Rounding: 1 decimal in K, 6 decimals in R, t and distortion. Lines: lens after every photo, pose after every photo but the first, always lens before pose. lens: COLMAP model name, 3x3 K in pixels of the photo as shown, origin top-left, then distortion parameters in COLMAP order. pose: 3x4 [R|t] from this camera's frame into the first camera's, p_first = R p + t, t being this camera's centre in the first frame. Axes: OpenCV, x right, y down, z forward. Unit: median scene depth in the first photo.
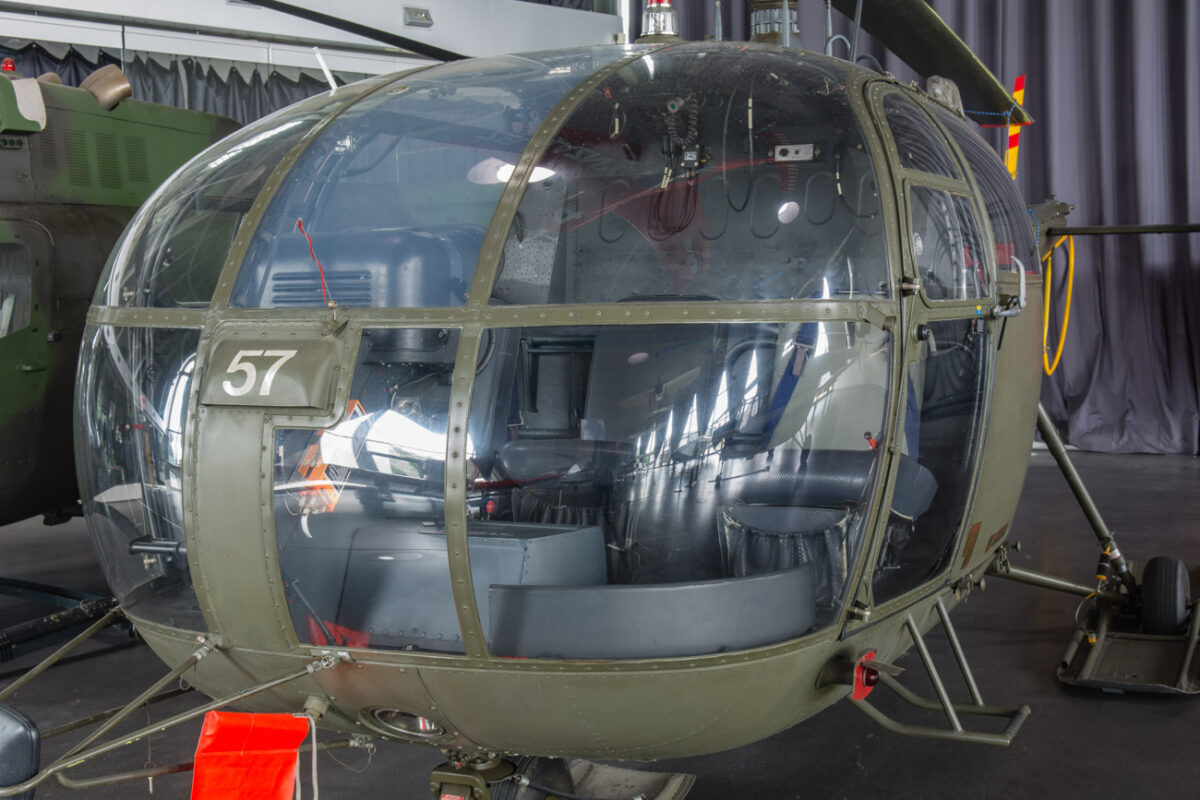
lens RADIAL K [[1473.4, 0, 600.4], [0, 1473.4, 400.9], [0, 0, 1]] dist [0.062149, 0.000000]
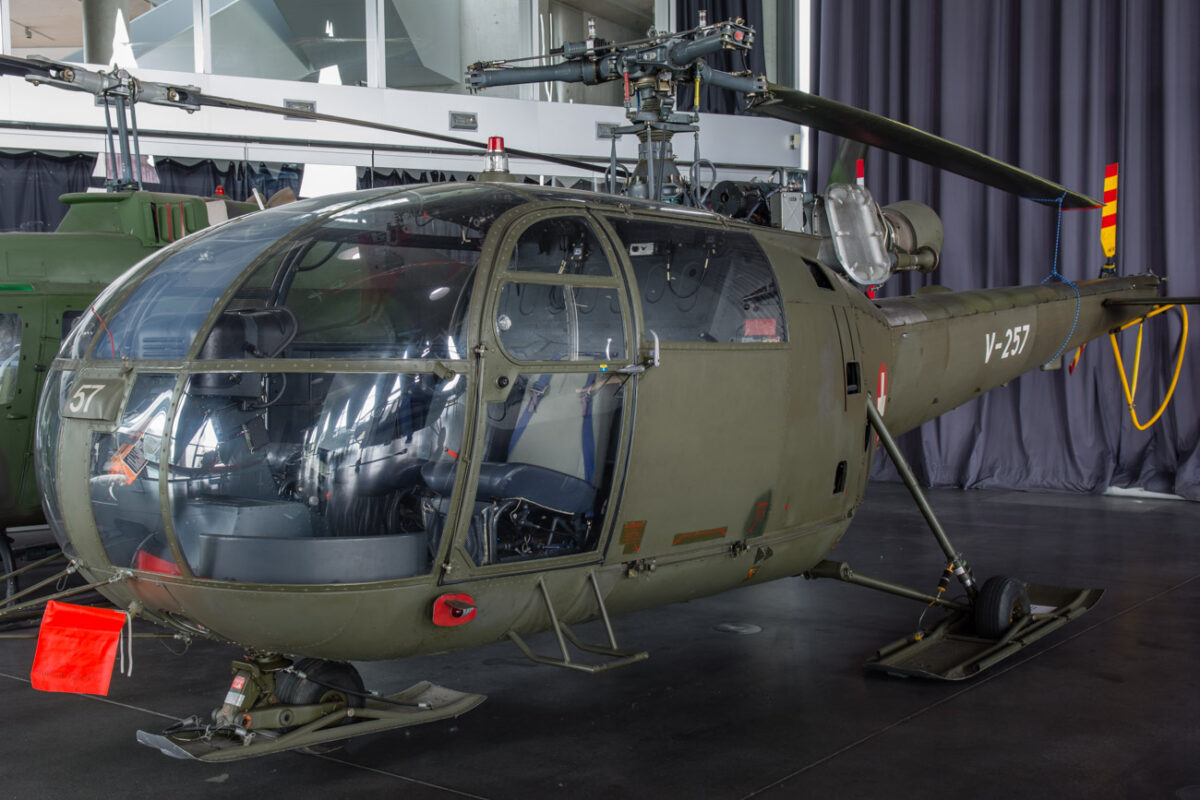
lens RADIAL K [[1320.2, 0, 599.0], [0, 1320.2, 398.1], [0, 0, 1]] dist [0.036394, 0.000000]
pose [[0.958190, 0.020697, -0.285383, 0.643538], [-0.030961, 0.999024, -0.031500, 0.008495], [0.284452, 0.039019, 0.957896, -0.225363]]
